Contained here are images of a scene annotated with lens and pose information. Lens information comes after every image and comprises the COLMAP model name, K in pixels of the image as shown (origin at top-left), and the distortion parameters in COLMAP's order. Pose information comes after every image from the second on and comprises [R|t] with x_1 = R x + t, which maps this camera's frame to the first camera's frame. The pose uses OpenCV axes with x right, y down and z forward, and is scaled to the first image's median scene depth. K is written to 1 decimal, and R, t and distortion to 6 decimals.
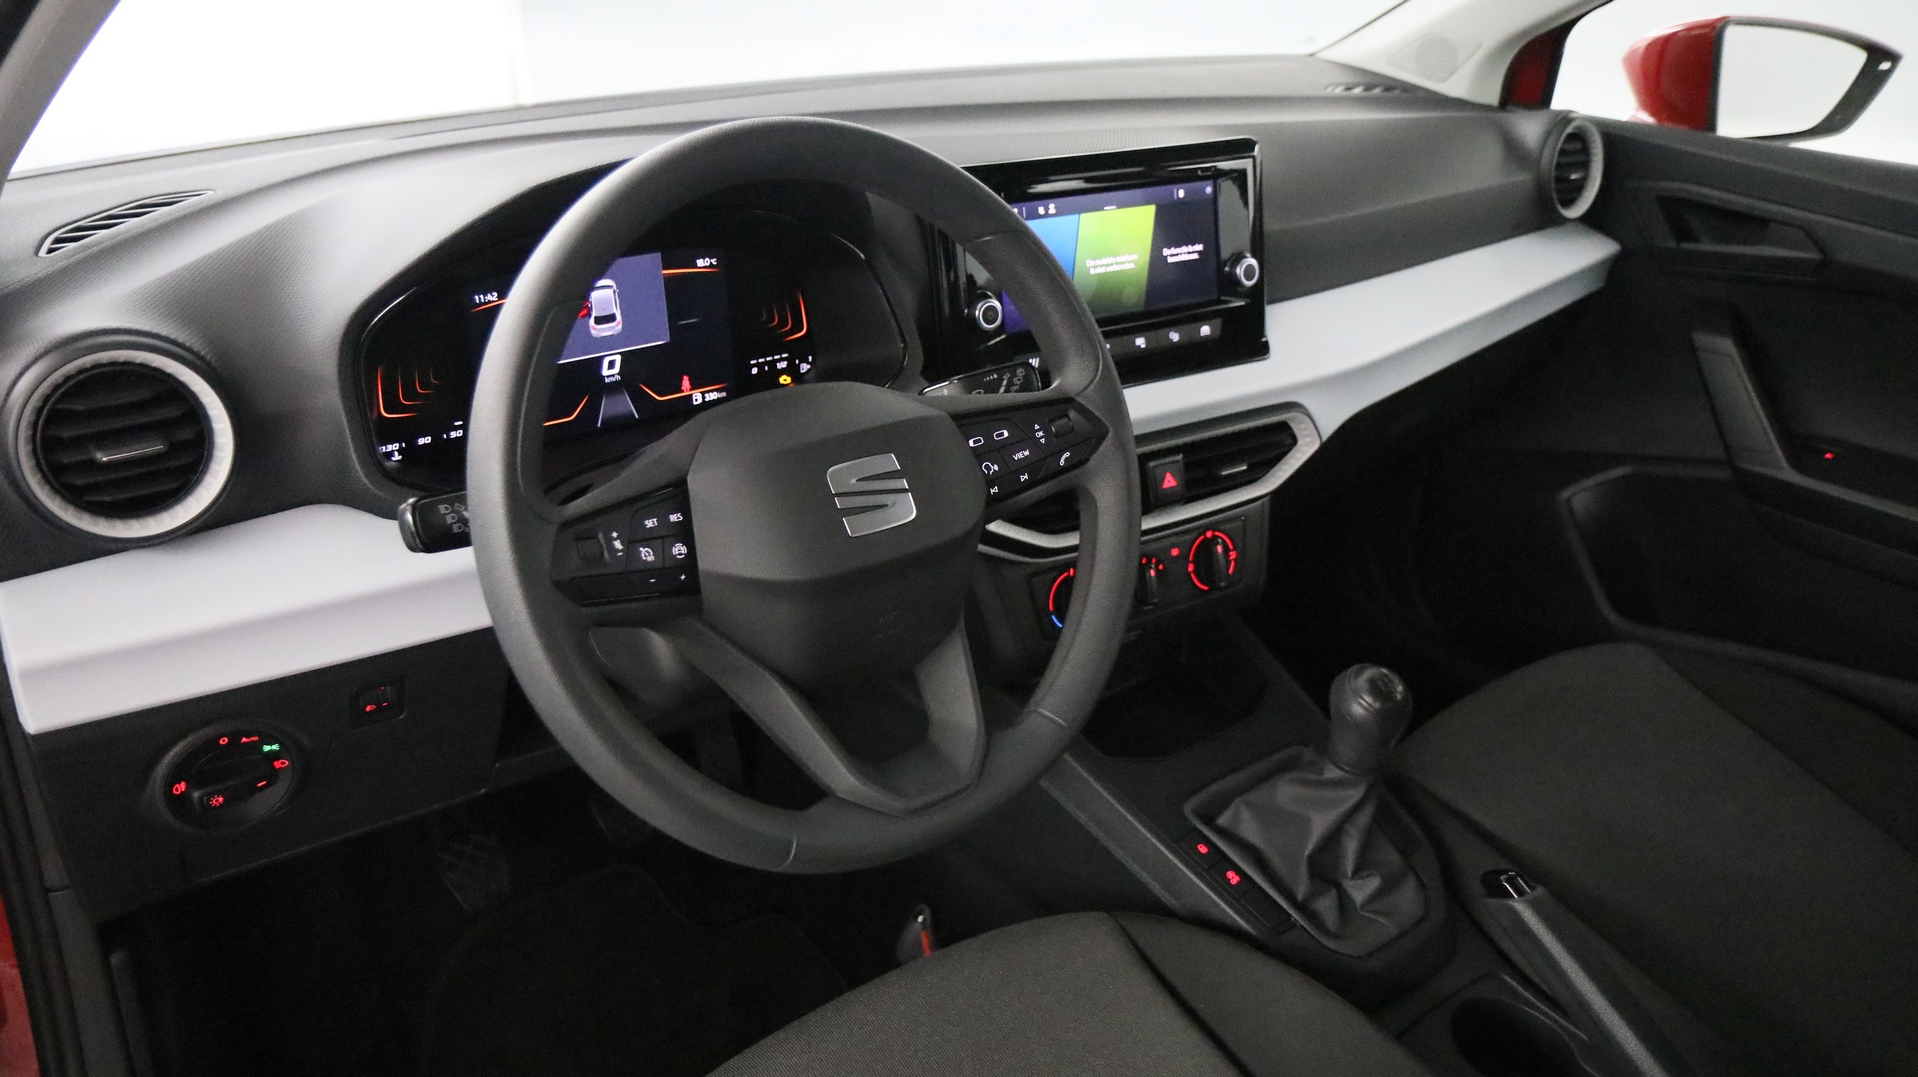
lens RADIAL K [[1444.3, 0, 956.6], [0, 1444.3, 540.9], [0, 0, 1]] dist [-0.021423, 0.015098]
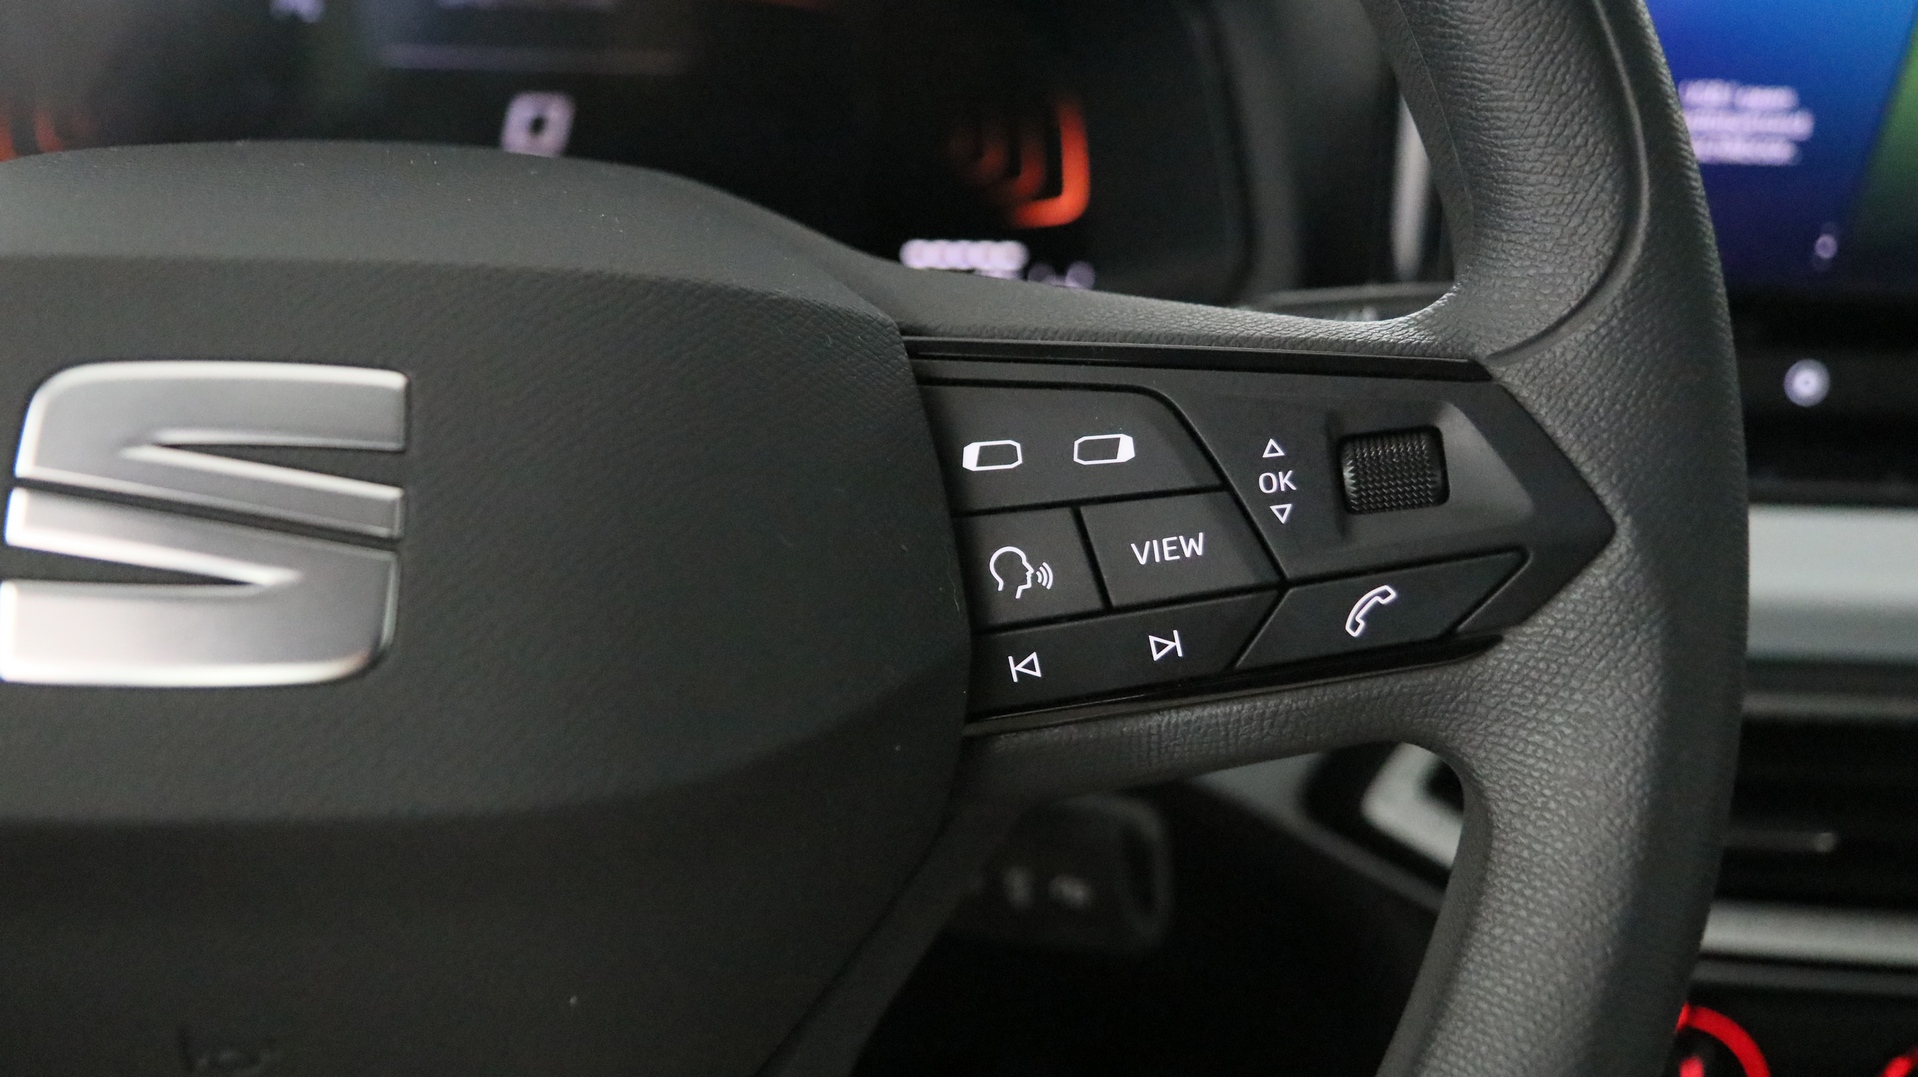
lens RADIAL K [[1733.6, 0, 954.2], [0, 1733.6, 529.6], [0, 0, 1]] dist [-0.019693, -0.006081]
pose [[0.839714, 0.197970, -0.505655, 0.119553], [-0.244792, 0.969198, -0.027059, -0.035232], [0.484723, 0.146502, 0.862311, 0.560372]]
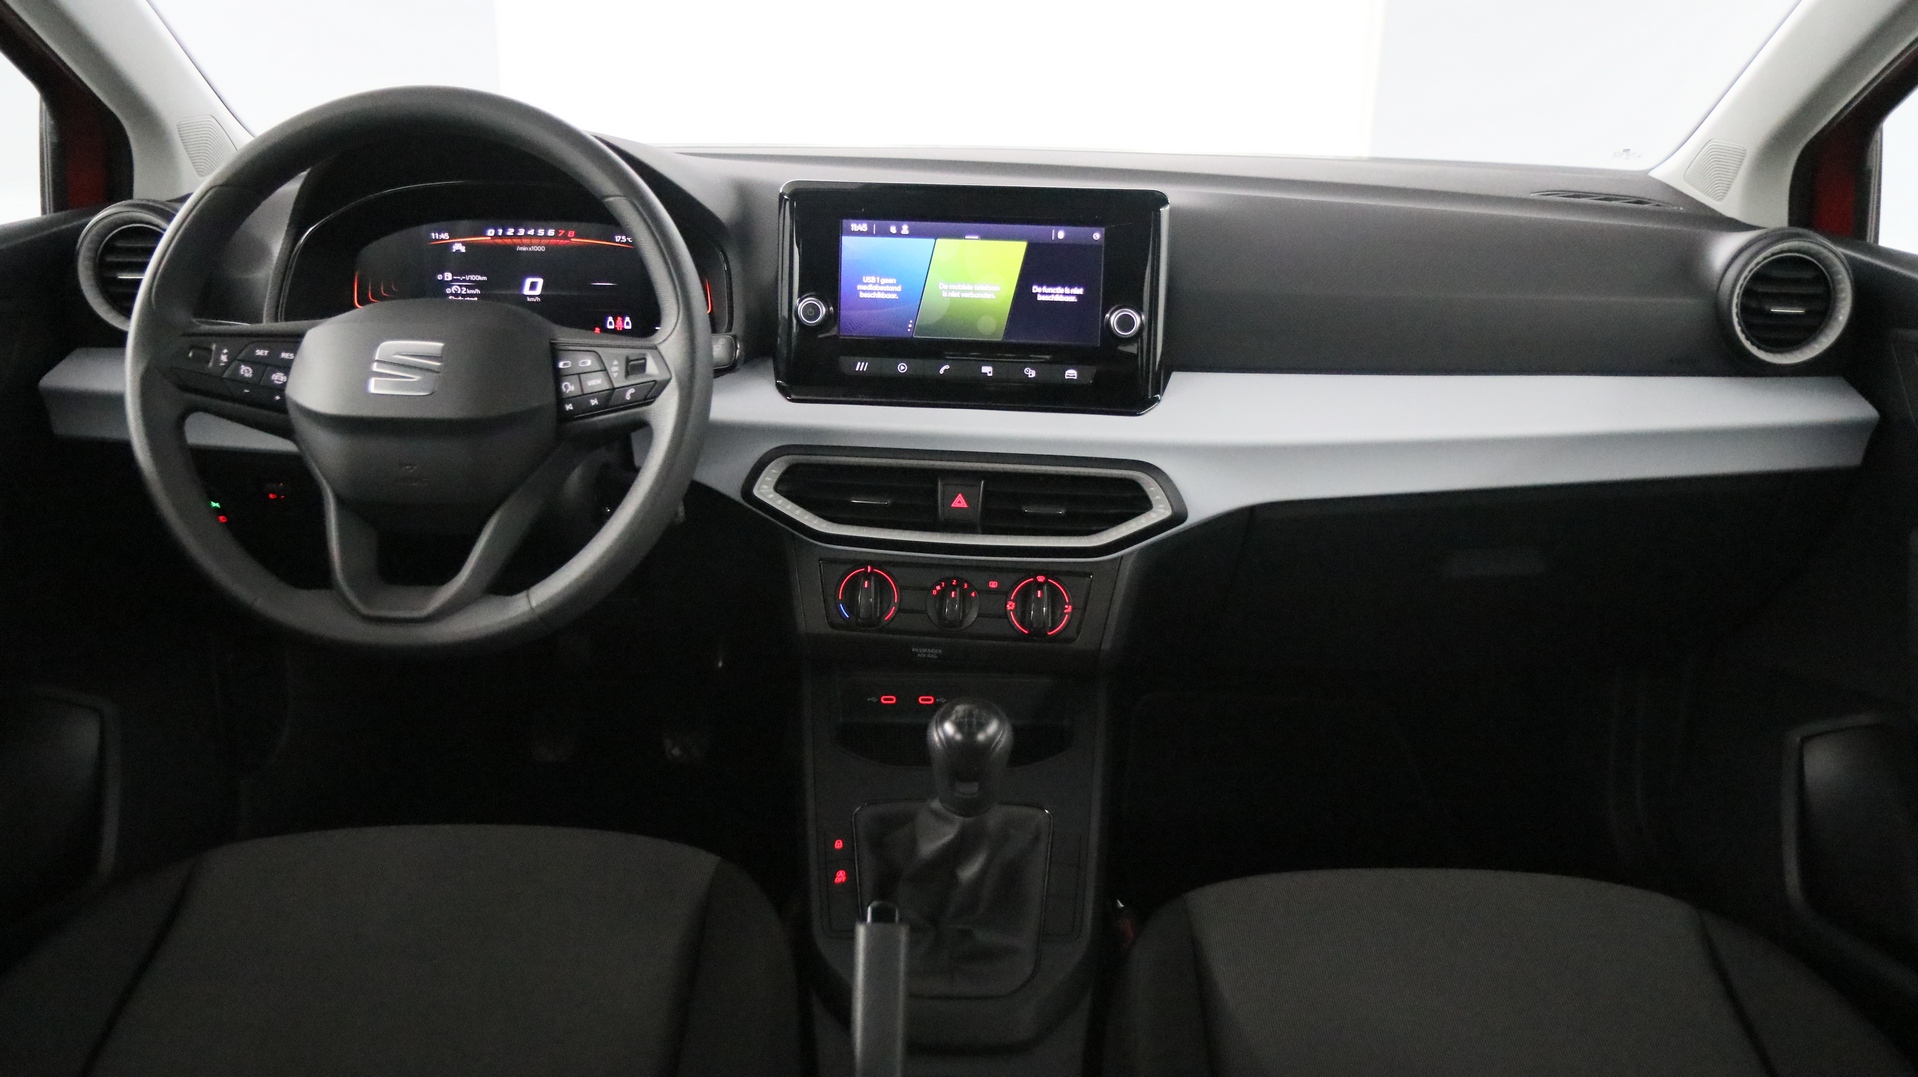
lens RADIAL K [[1444.3, 0, 949.1], [0, 1444.3, 543.3], [0, 0, 1]] dist [-0.021423, 0.015098]
pose [[0.784153, 0.201635, -0.586896, 0.747563], [-0.267424, 0.963218, -0.026381, 0.015504], [0.559989, 0.177637, 0.809232, 0.178686]]
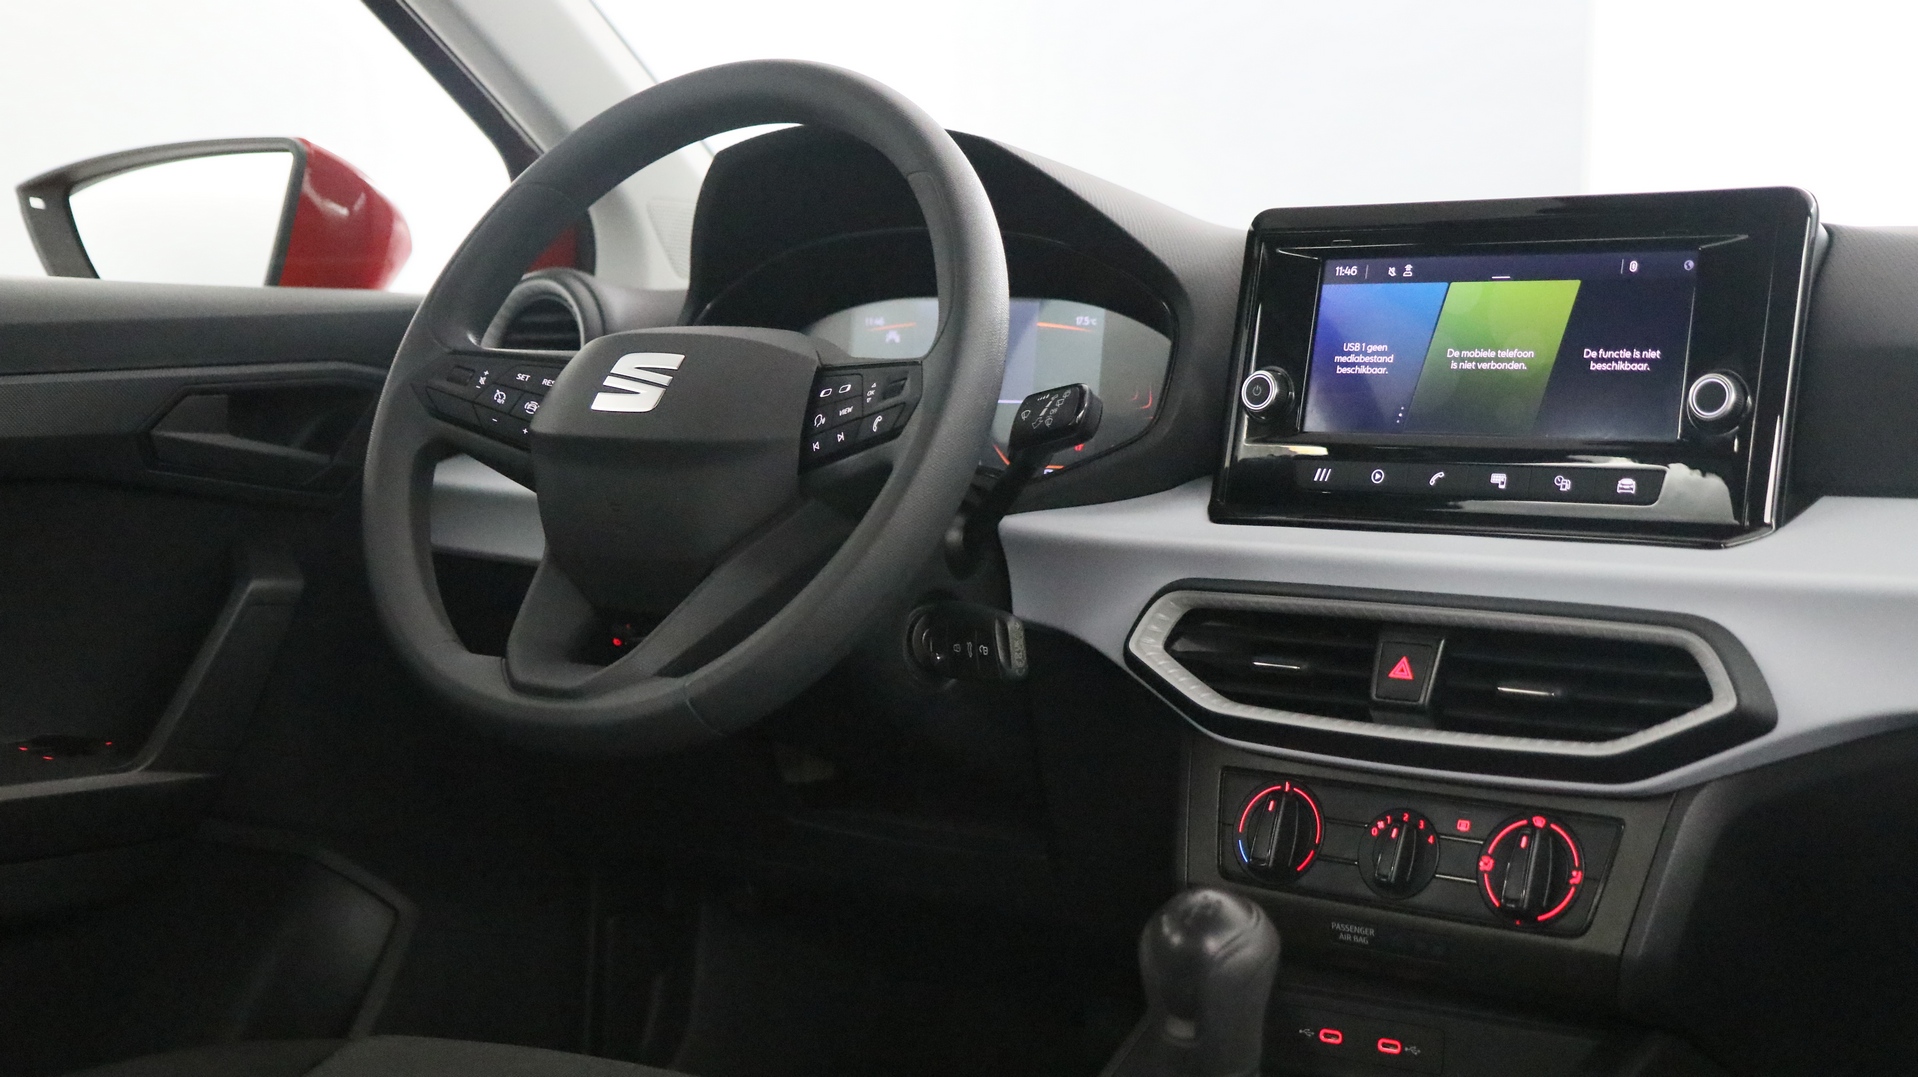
lens RADIAL K [[2484.9, 0, 967.3], [0, 2484.9, 550.6], [0, 0, 1]] dist [0.004375, 0.000000]
pose [[0.303219, 0.040600, -0.952056, 1.114869], [-0.423592, 0.900698, -0.096500, 0.095647], [0.853597, 0.432544, 0.290307, 0.508000]]
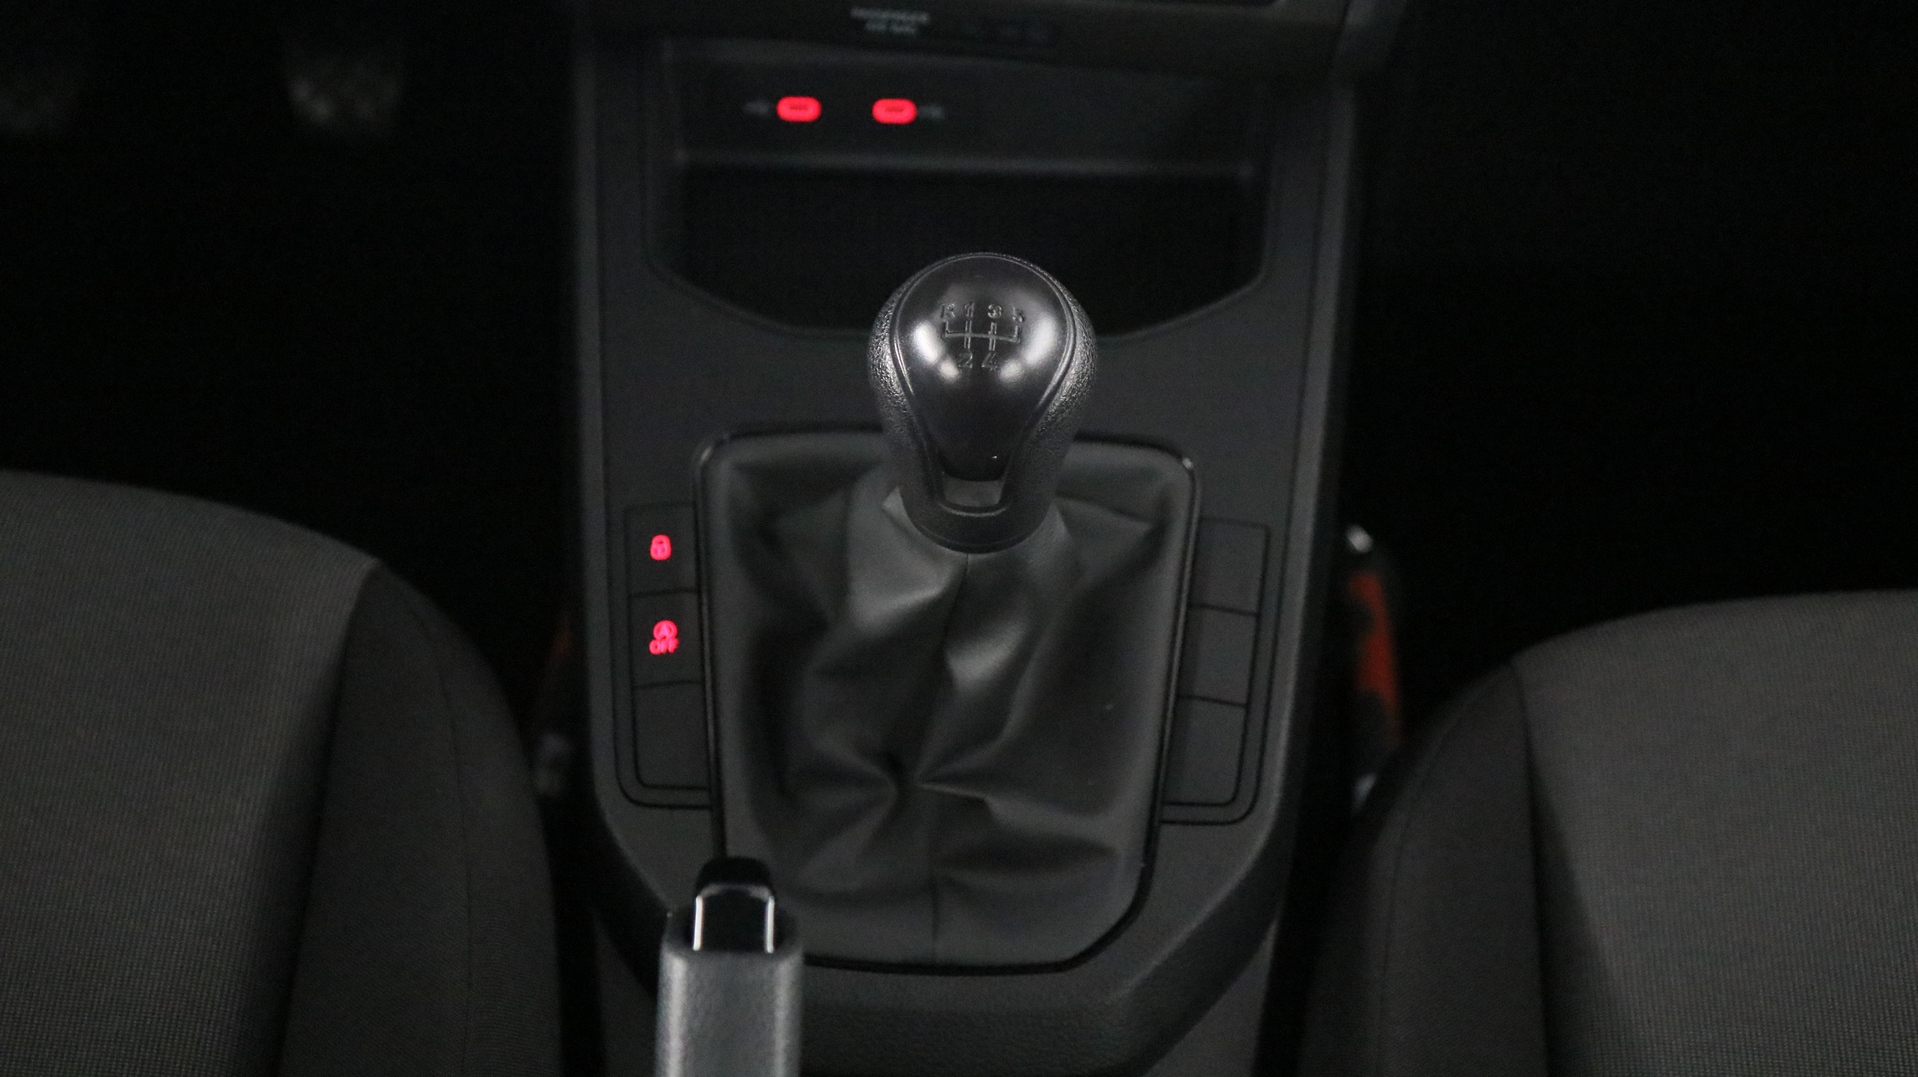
lens RADIAL K [[3062.7, 0, 955.7], [0, 3062.7, 535.1], [0, 0, 1]] dist [-0.126972, 0.000000]
pose [[0.768977, 0.416250, -0.485191, 0.618089], [-0.270993, 0.899653, 0.342325, -0.099988], [0.578997, -0.131757, 0.804613, 0.344520]]
